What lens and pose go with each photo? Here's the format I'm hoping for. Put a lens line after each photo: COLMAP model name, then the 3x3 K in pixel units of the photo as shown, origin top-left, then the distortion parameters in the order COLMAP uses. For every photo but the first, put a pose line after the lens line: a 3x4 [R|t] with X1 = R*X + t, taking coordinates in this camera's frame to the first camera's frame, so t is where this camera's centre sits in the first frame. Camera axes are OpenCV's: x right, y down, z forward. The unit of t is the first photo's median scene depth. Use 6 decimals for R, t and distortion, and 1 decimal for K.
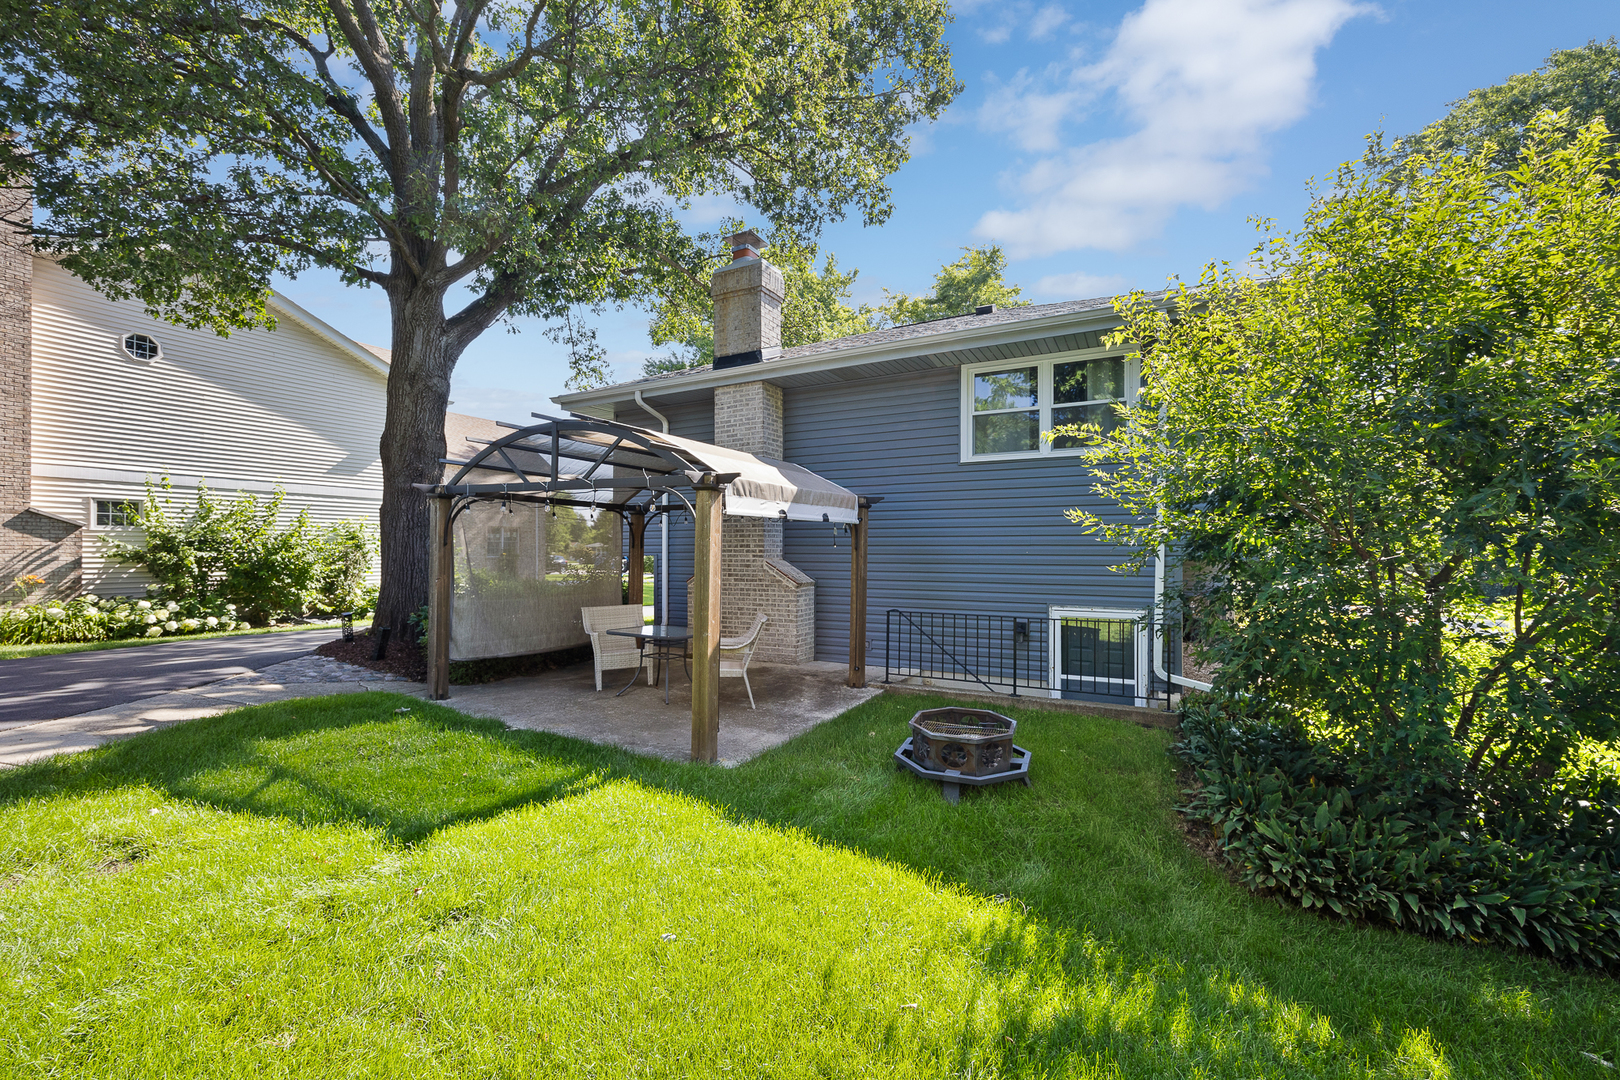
lens RADIAL K [[659.9, 0, 806.2], [0, 659.9, 549.5], [0, 0, 1]] dist [-0.003447, -0.000967]
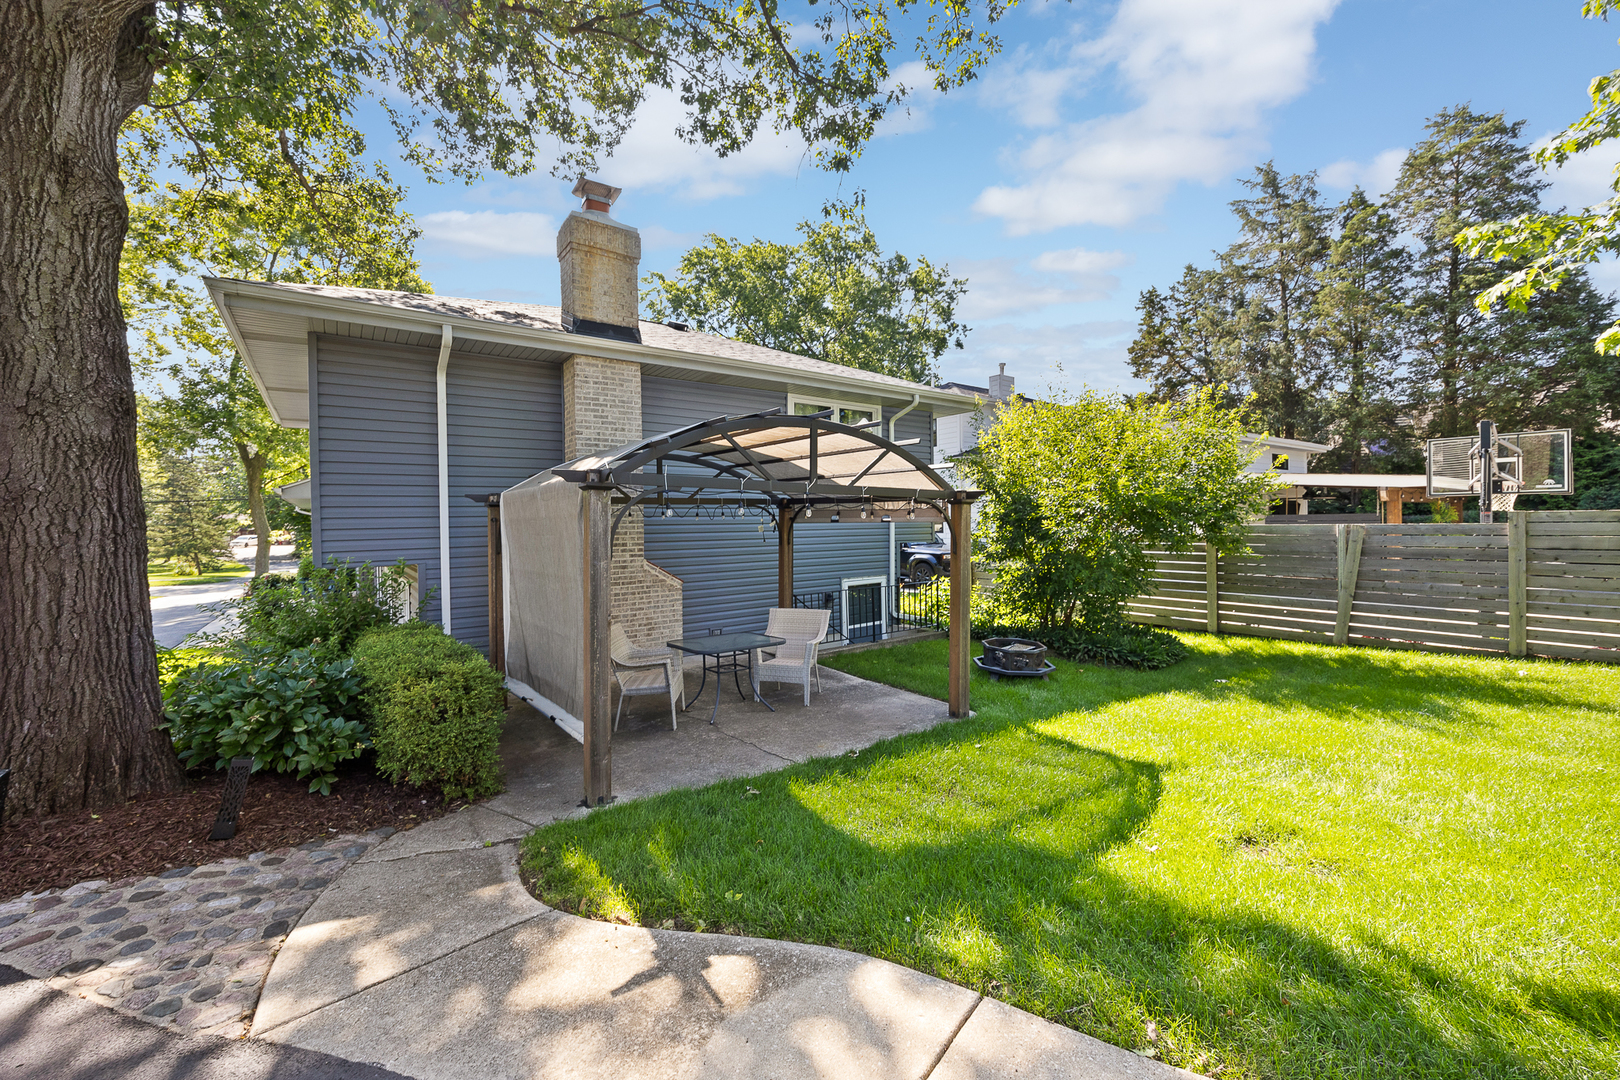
lens RADIAL K [[659.9, 0, 806.5], [0, 659.9, 530.0], [0, 0, 1]] dist [-0.003447, -0.000967]
pose [[0.401352, -0.017967, 0.915748, -1.016940], [0.015353, 0.999799, 0.012887, -0.042392], [-0.915795, 0.008887, 0.401547, 0.531132]]
